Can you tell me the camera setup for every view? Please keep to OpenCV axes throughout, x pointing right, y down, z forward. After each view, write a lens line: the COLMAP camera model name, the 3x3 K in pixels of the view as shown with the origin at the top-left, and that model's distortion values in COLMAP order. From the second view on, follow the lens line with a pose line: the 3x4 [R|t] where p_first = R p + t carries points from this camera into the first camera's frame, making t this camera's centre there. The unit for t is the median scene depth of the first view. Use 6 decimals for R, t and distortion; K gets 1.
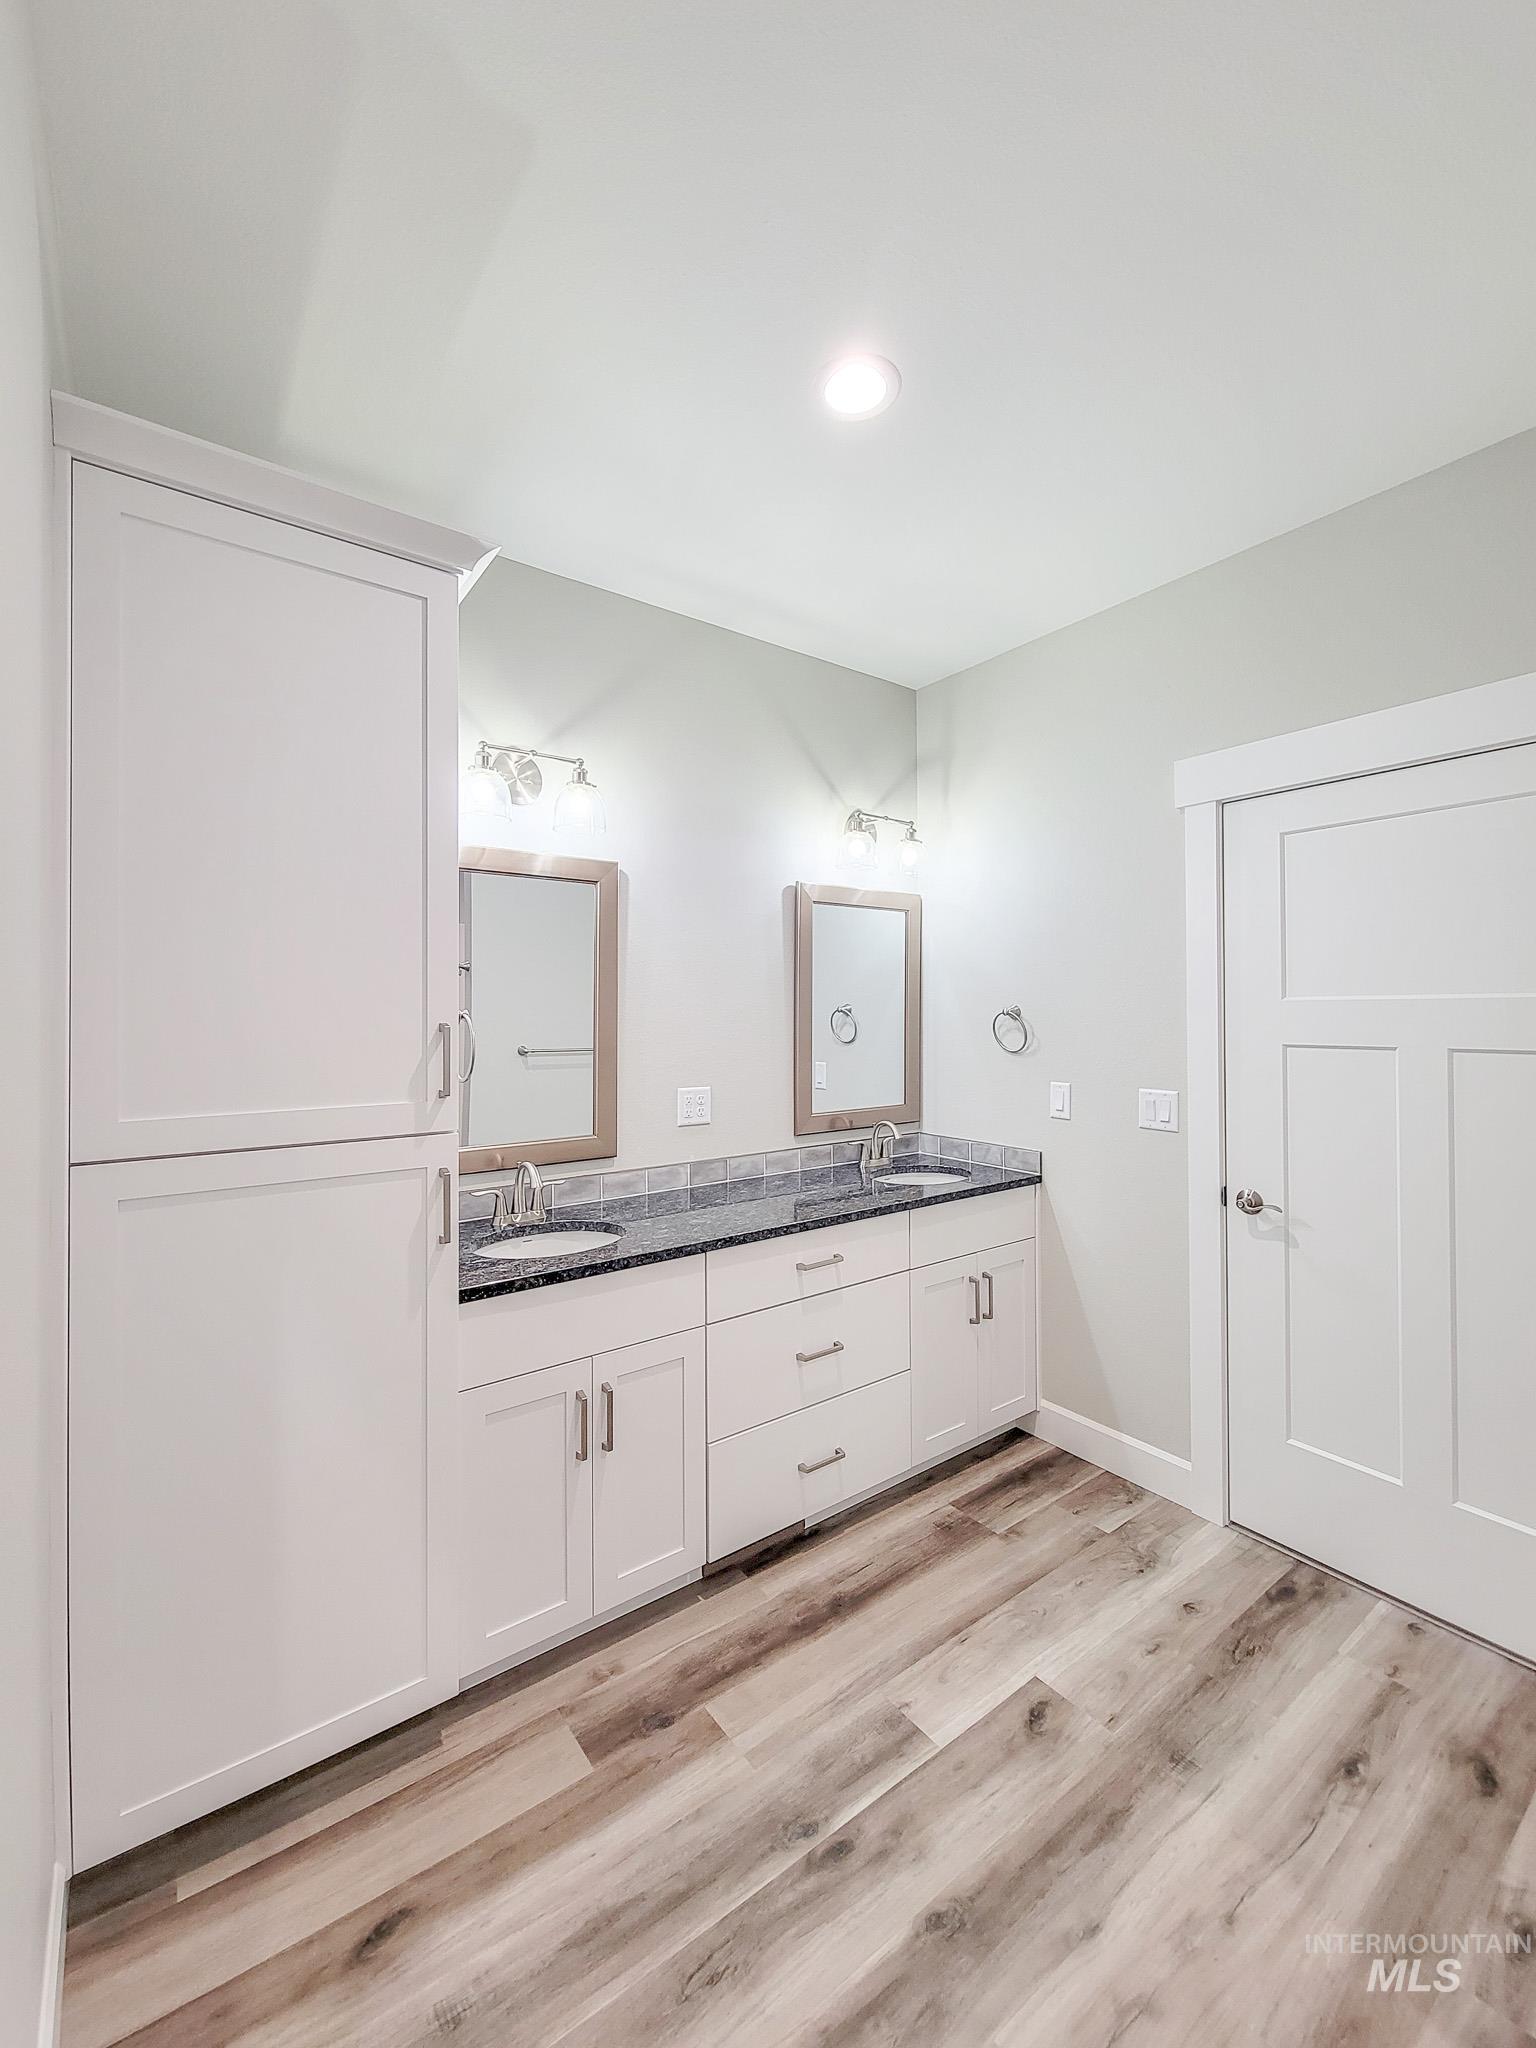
lens RADIAL K [[831.8, 0, 787.9], [0, 831.8, 1051.8], [0, 0, 1]] dist [0.006351, -0.006034]
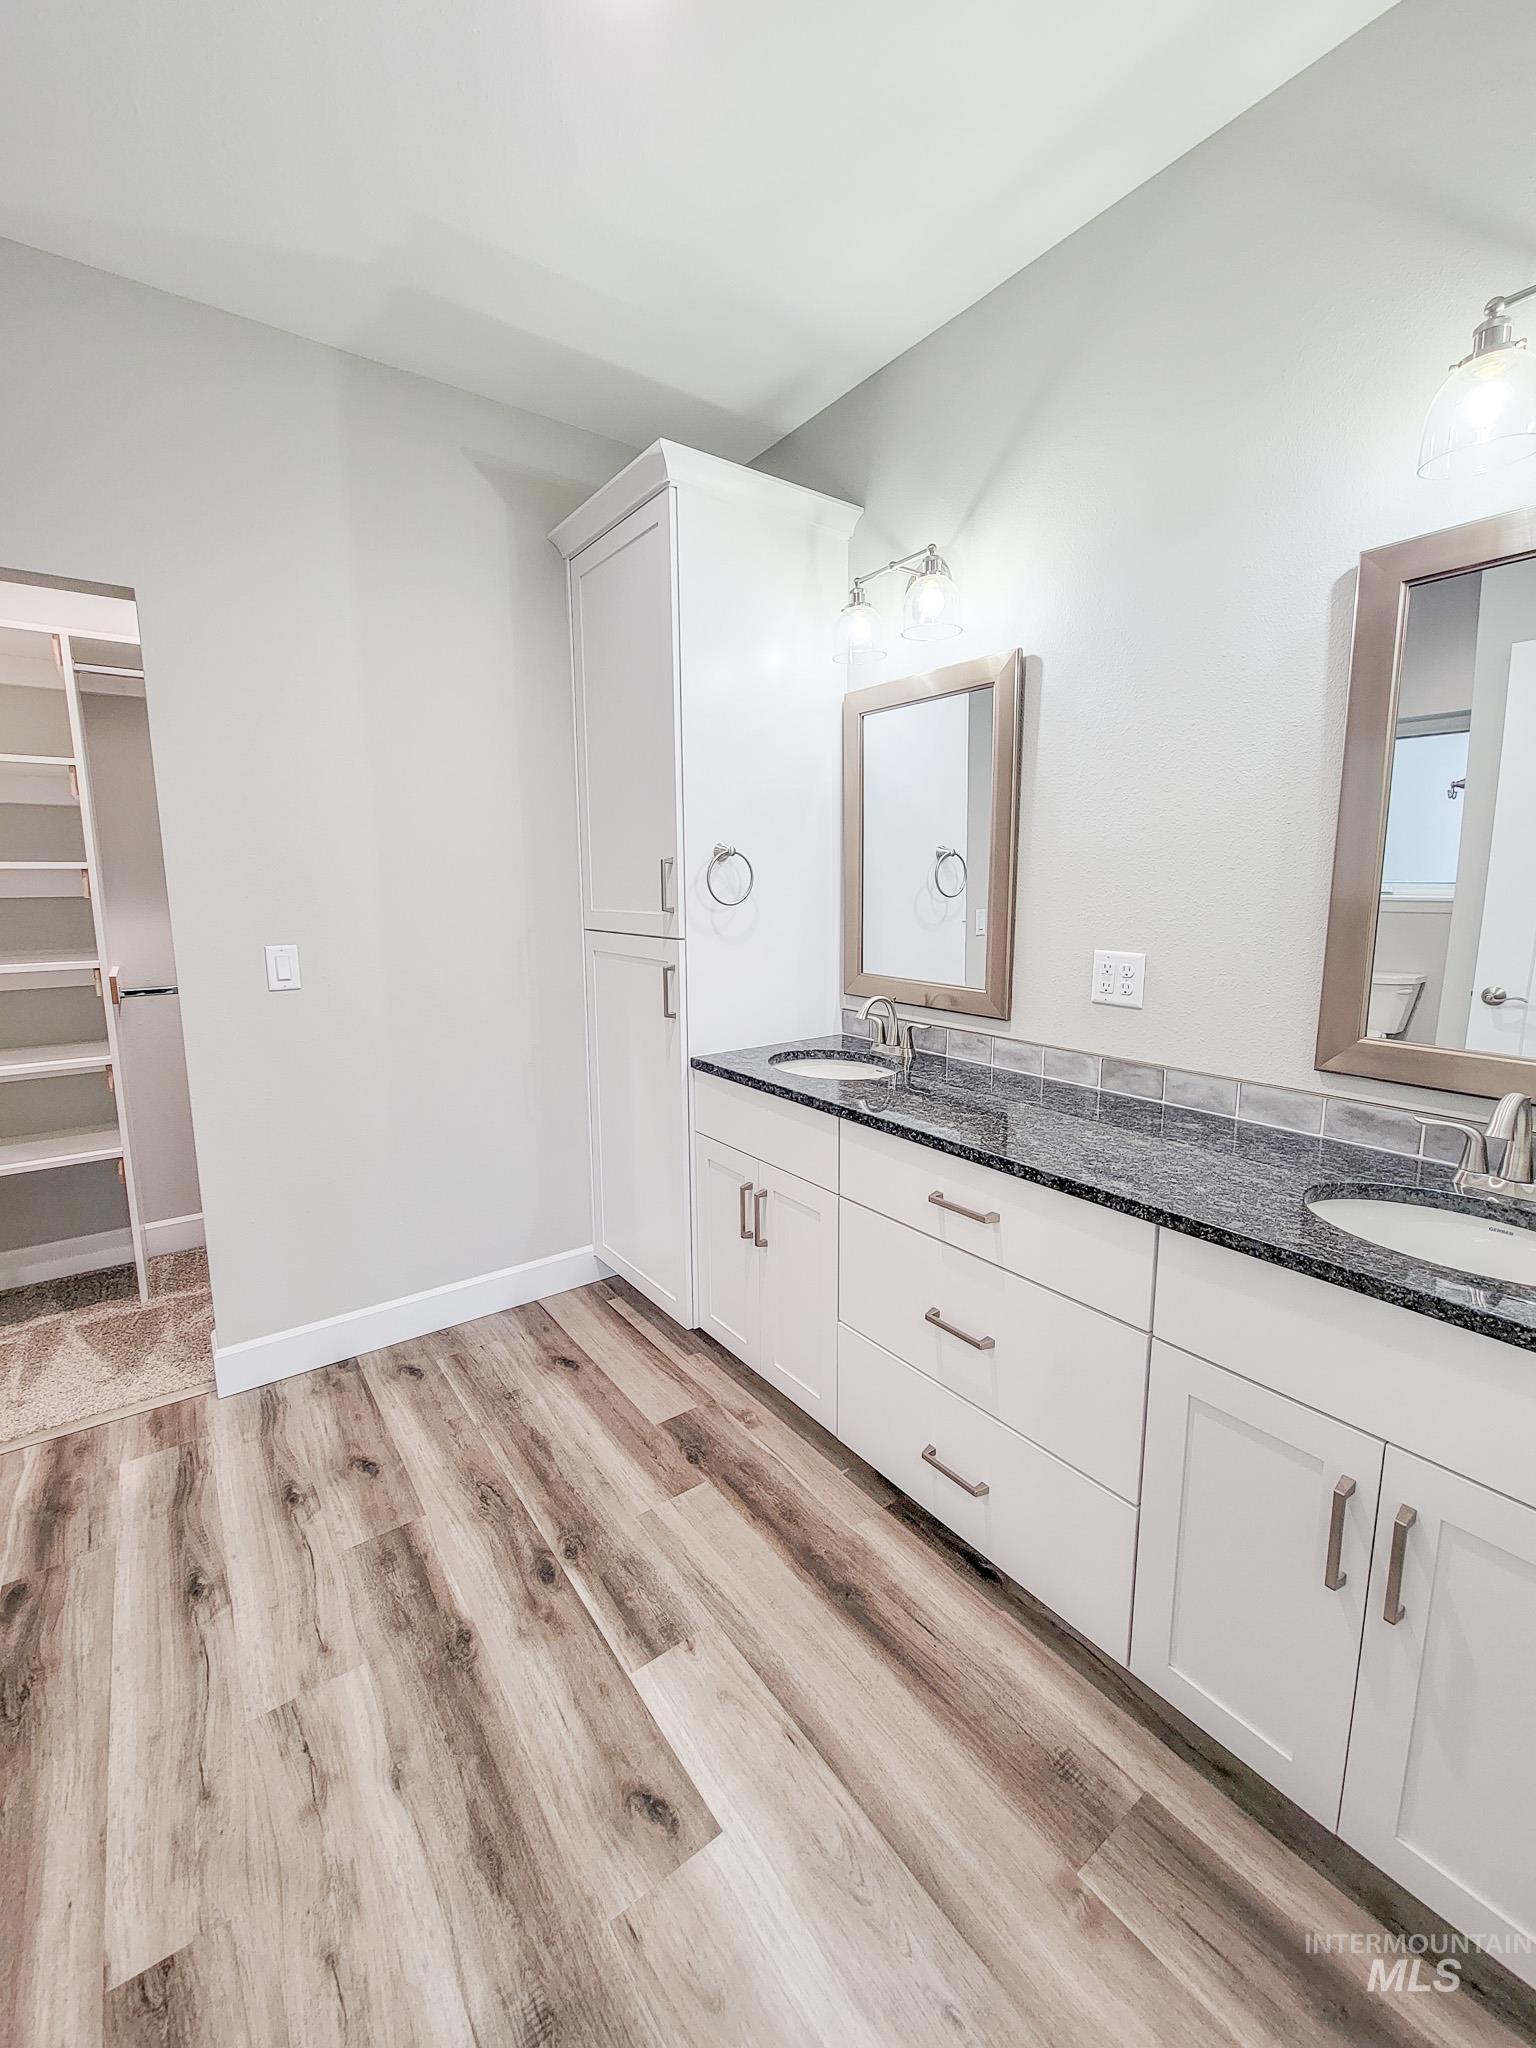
lens RADIAL K [[831.8, 0, 768.8], [0, 831.8, 1053.4], [0, 0, 1]] dist [0.006351, -0.006034]
pose [[-0.020269, 0.205049, -0.978542, 0.819060], [-0.043011, 0.977658, 0.205755, -0.005568], [0.998869, 0.046259, -0.010996, 1.006700]]
